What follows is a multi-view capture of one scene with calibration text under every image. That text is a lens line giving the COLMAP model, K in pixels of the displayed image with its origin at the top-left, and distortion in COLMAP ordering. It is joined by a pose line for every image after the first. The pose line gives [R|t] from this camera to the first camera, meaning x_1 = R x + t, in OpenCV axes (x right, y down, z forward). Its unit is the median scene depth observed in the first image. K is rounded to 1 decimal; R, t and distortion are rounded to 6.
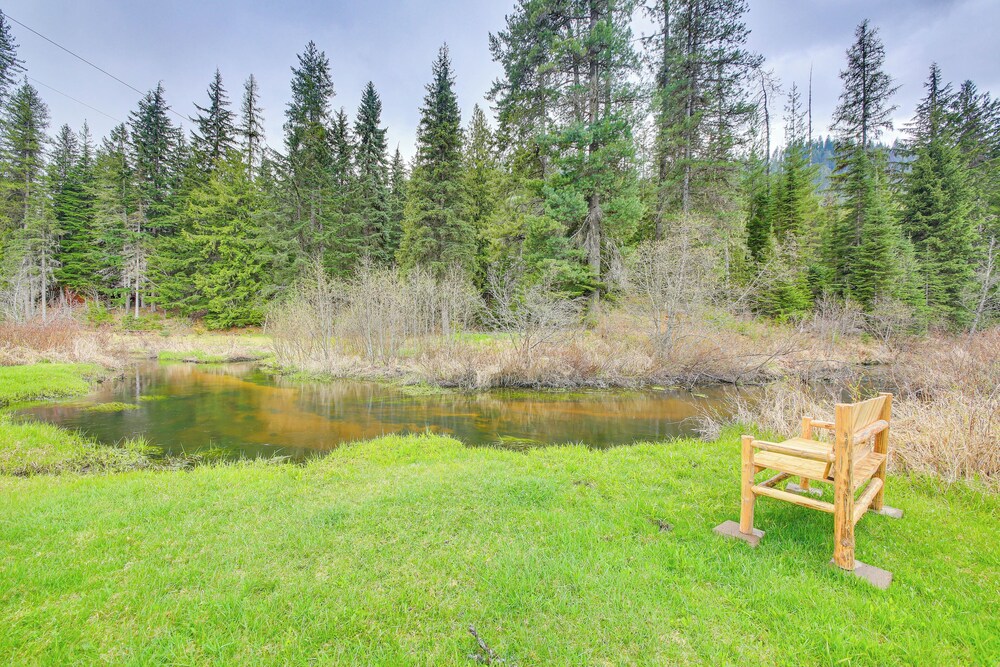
lens RADIAL K [[358.8, 0, 500.9], [0, 358.8, 344.0], [0, 0, 1]] dist [-0.013157, -0.003514]
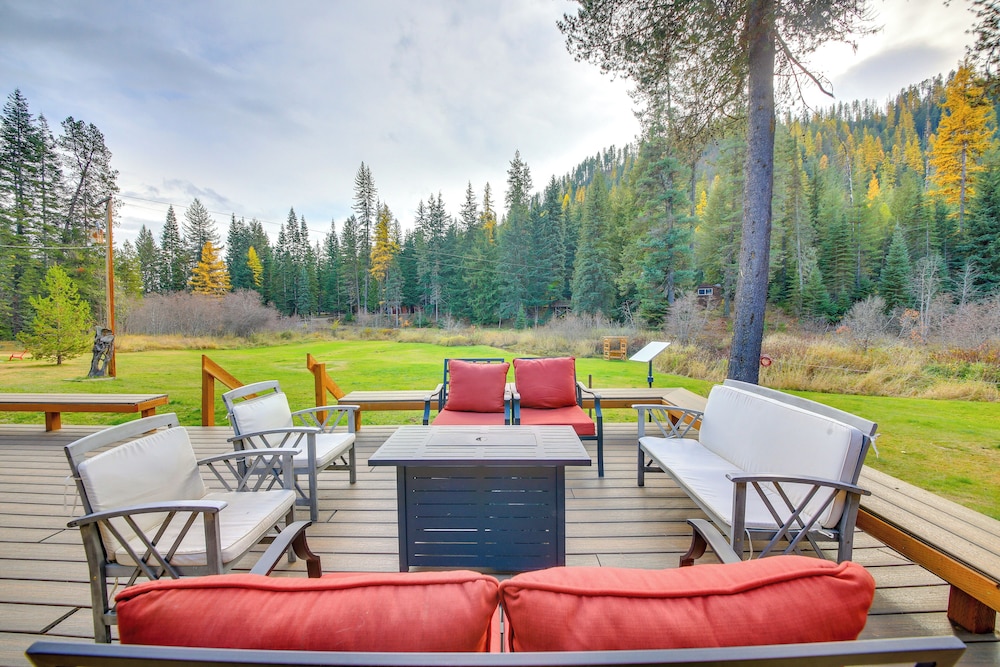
lens RADIAL K [[352.5, 0, 492.4], [0, 352.5, 340.0], [0, 0, 1]] dist [-0.016682, -0.001381]
pose [[0.891775, 0.007536, -0.452416, 0.126124], [0.012752, 0.999046, 0.041778, -0.040325], [0.452299, -0.043025, 0.890828, -0.614866]]
